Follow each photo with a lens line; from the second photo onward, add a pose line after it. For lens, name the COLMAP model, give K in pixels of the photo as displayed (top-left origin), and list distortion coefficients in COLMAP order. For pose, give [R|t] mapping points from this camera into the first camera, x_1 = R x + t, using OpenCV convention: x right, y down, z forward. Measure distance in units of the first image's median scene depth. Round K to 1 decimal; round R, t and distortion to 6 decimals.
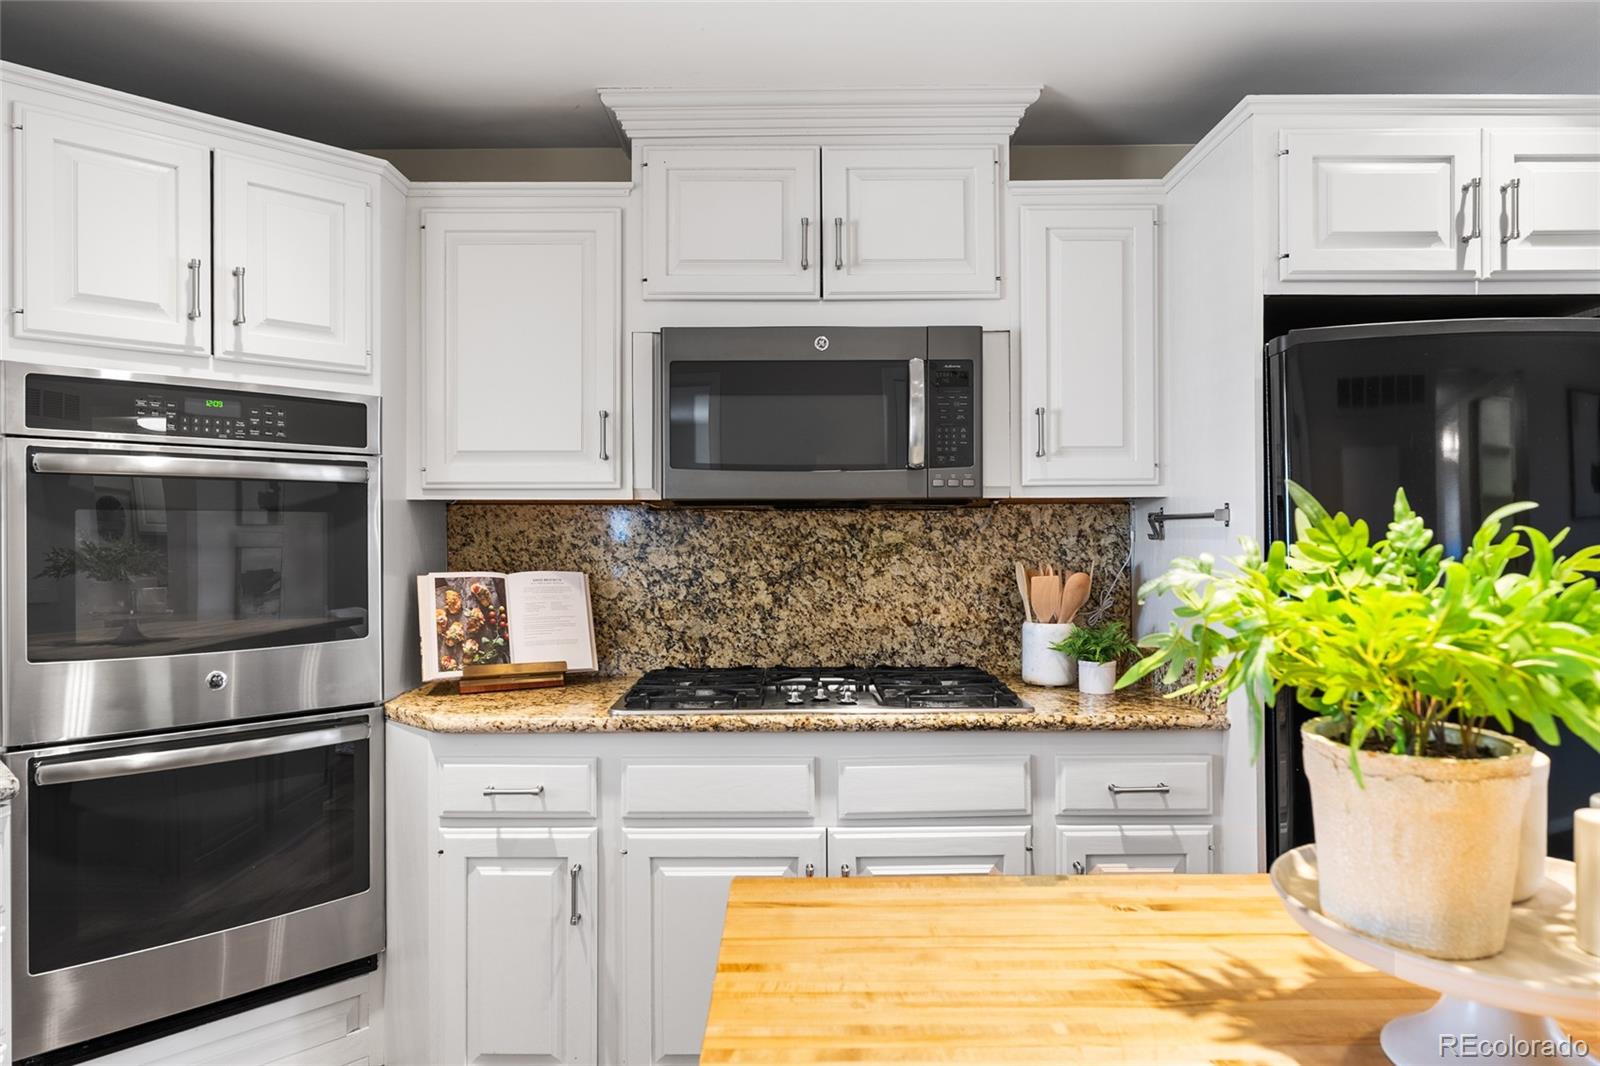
lens RADIAL K [[1002.5, 0, 798.6], [0, 1002.5, 531.3], [0, 0, 1]] dist [0.000668, 0.000589]
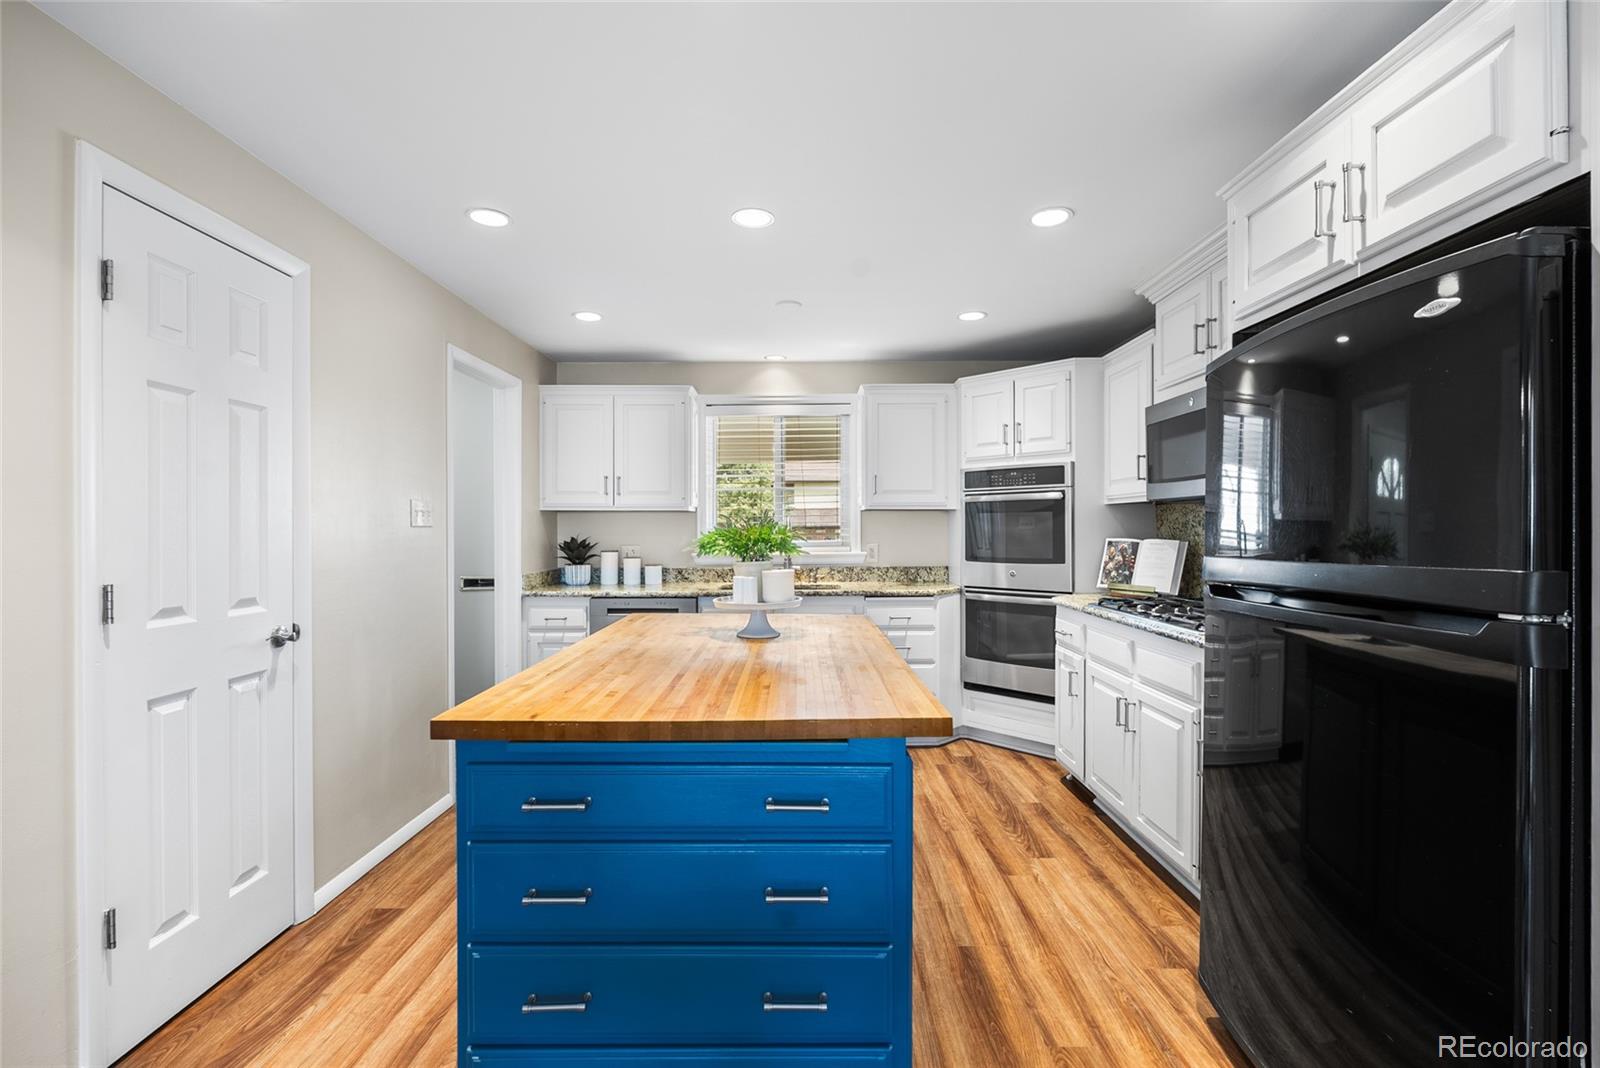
lens RADIAL K [[712.5, 0, 800.0], [0, 712.5, 534.0], [0, 0, 1]] dist [-0.002780, -0.000335]
pose [[-0.006614, 0.011507, -0.999912, 1.173582], [0.007841, 0.999904, 0.011455, 0.010088], [0.999947, -0.007765, -0.006704, 0.364771]]
